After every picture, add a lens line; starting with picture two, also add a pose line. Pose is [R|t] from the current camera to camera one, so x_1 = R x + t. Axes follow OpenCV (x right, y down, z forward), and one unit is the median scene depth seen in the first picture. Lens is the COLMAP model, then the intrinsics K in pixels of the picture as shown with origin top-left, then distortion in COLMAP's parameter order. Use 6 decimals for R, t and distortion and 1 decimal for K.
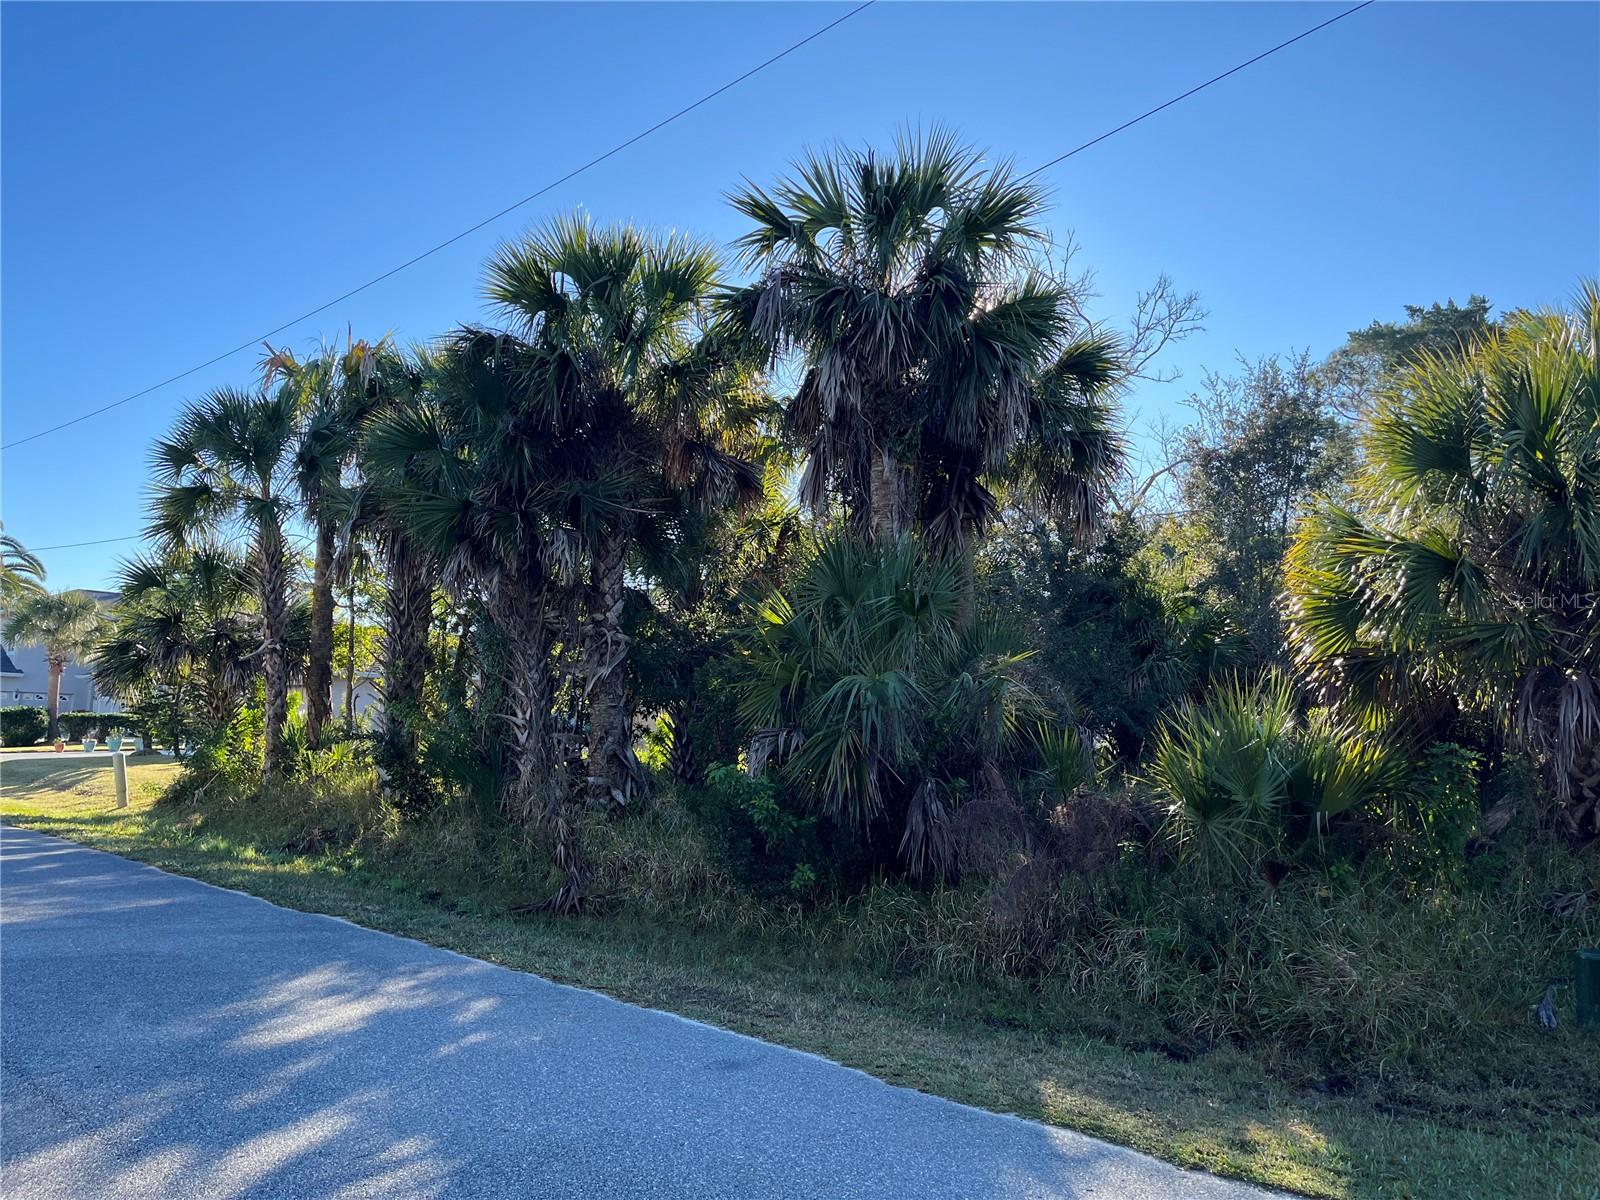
lens RADIAL K [[1197.5, 0, 800.0], [0, 1197.5, 600.0], [0, 0, 1]] dist [0.076521, -0.084655]
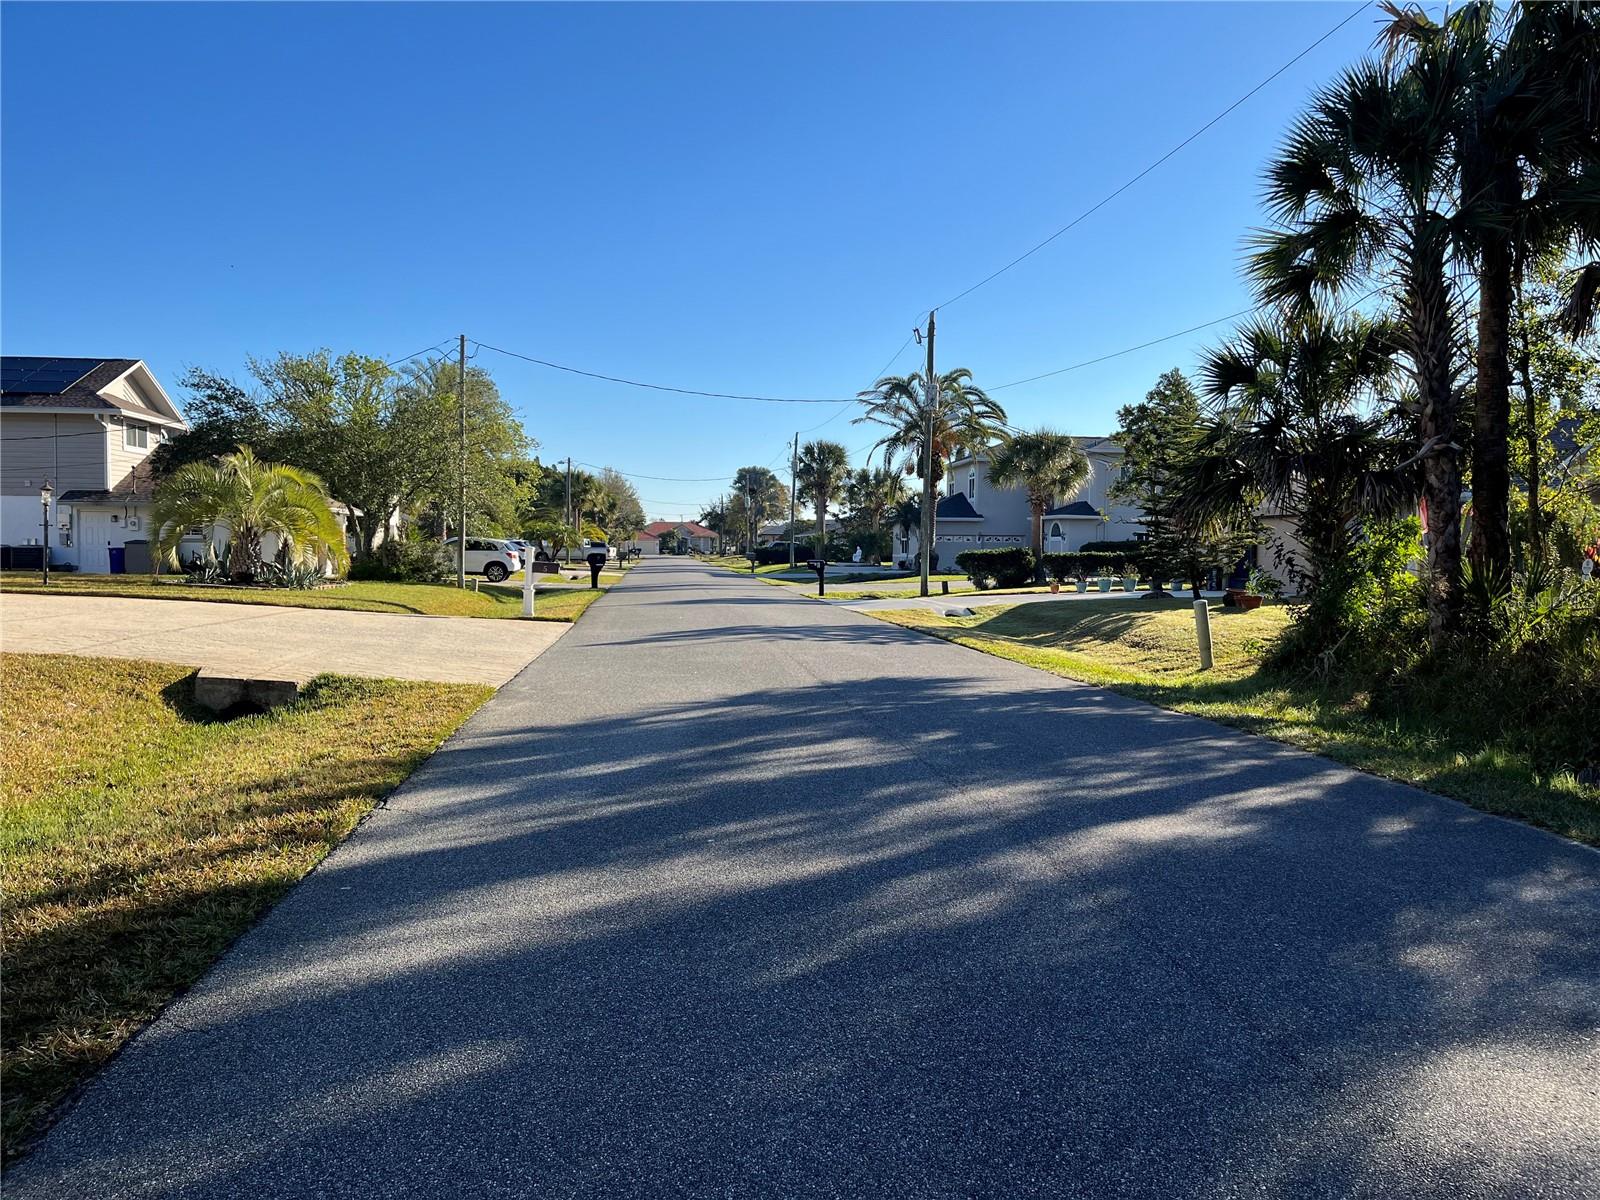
lens RADIAL K [[1197.5, 0, 800.0], [0, 1197.5, 600.0], [0, 0, 1]] dist [0.076521, -0.084655]
pose [[0.770664, 0.003365, -0.637233, -0.296848], [0.082937, 0.990951, 0.105536, 0.023258], [0.631822, -0.134183, 0.763411, 0.265550]]
